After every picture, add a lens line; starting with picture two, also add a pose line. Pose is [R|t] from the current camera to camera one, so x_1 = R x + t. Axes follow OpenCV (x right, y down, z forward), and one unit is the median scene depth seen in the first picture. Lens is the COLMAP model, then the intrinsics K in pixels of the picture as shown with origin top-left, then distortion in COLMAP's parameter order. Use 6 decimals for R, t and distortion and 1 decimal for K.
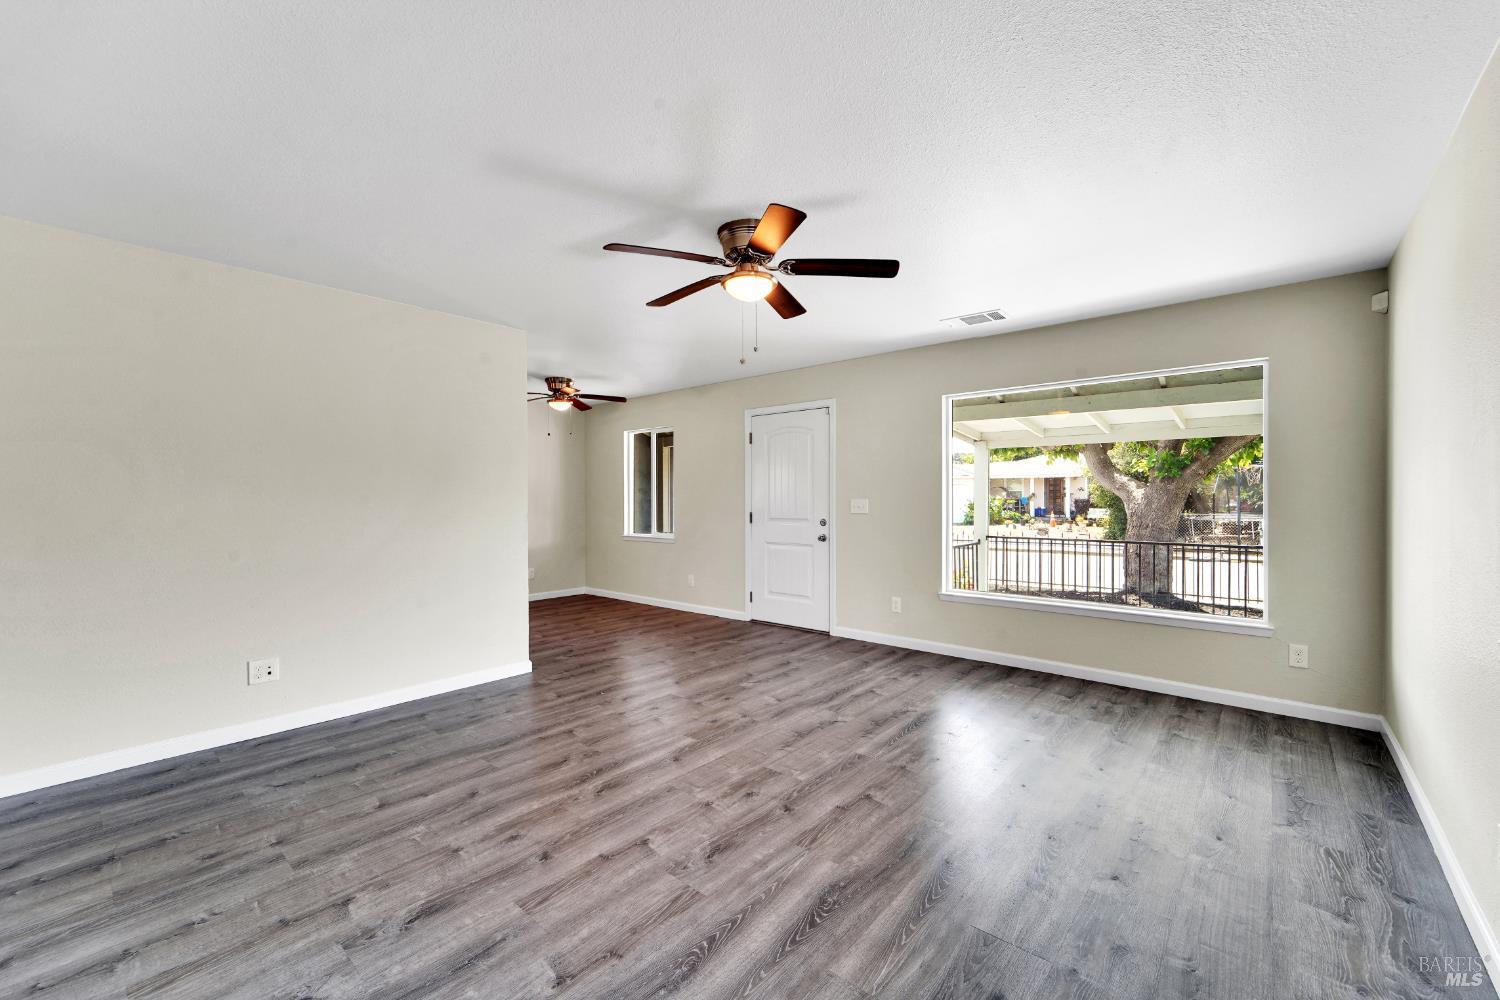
lens RADIAL K [[603.4, 0, 750.8], [0, 603.4, 500.3], [0, 0, 1]] dist [0.002137, 0.000036]
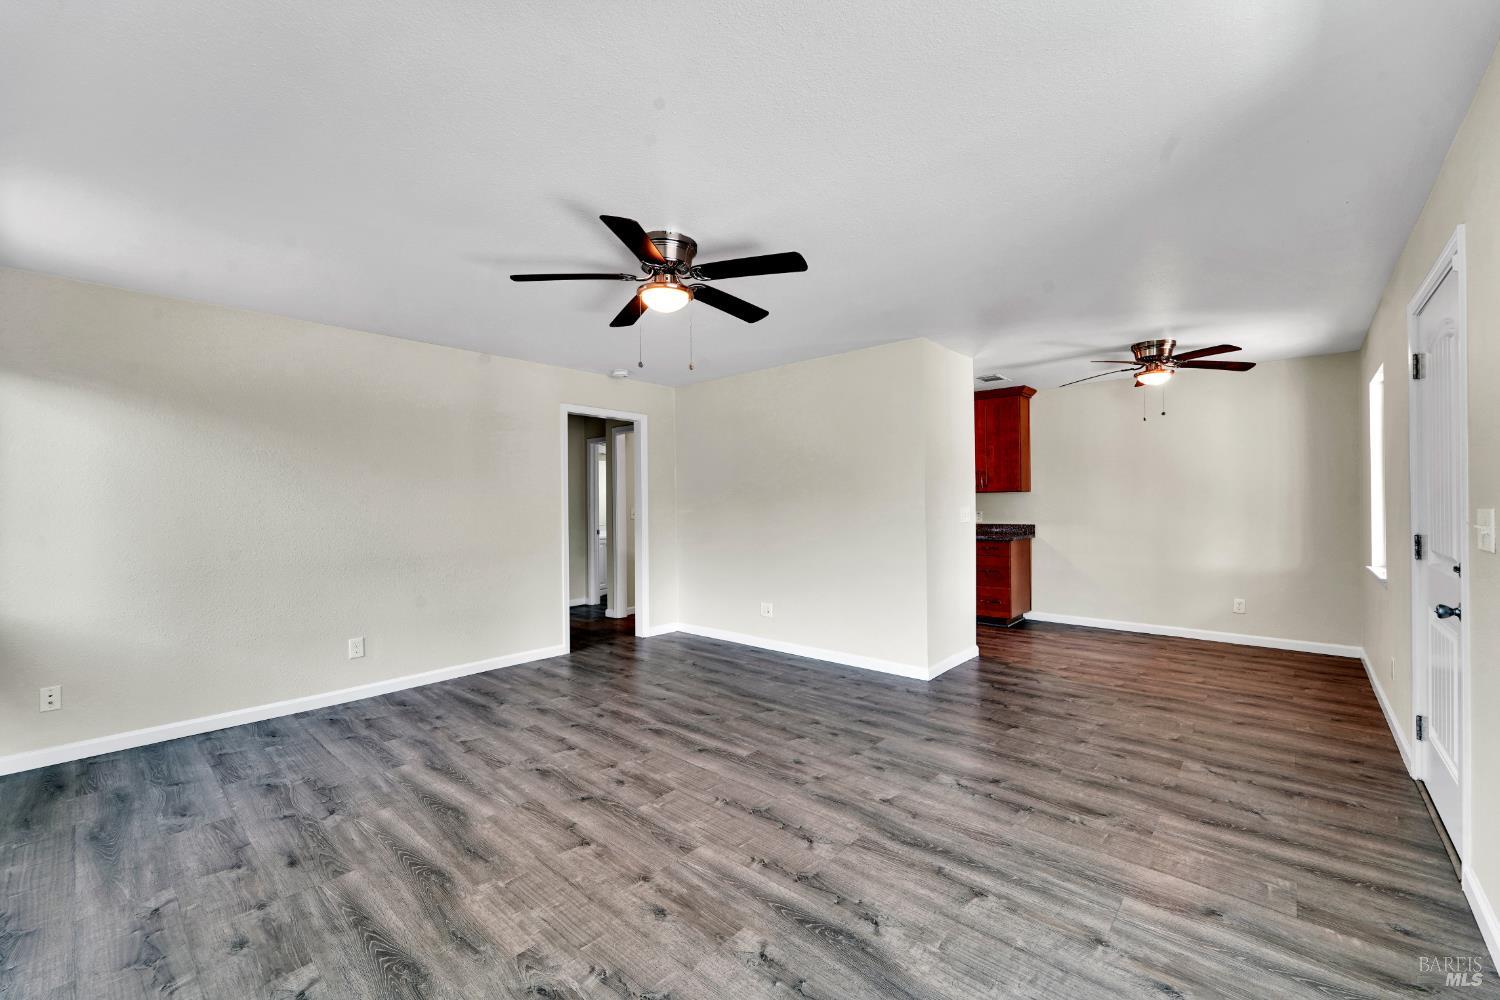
lens RADIAL K [[603.4, 0, 750.8], [0, 603.4, 501.4], [0, 0, 1]] dist [0.002137, 0.000036]
pose [[-0.019125, -0.001922, -0.999815, 0.937392], [0.006378, 0.999978, -0.002044, -0.013531], [0.999797, -0.006415, -0.019113, 1.089404]]
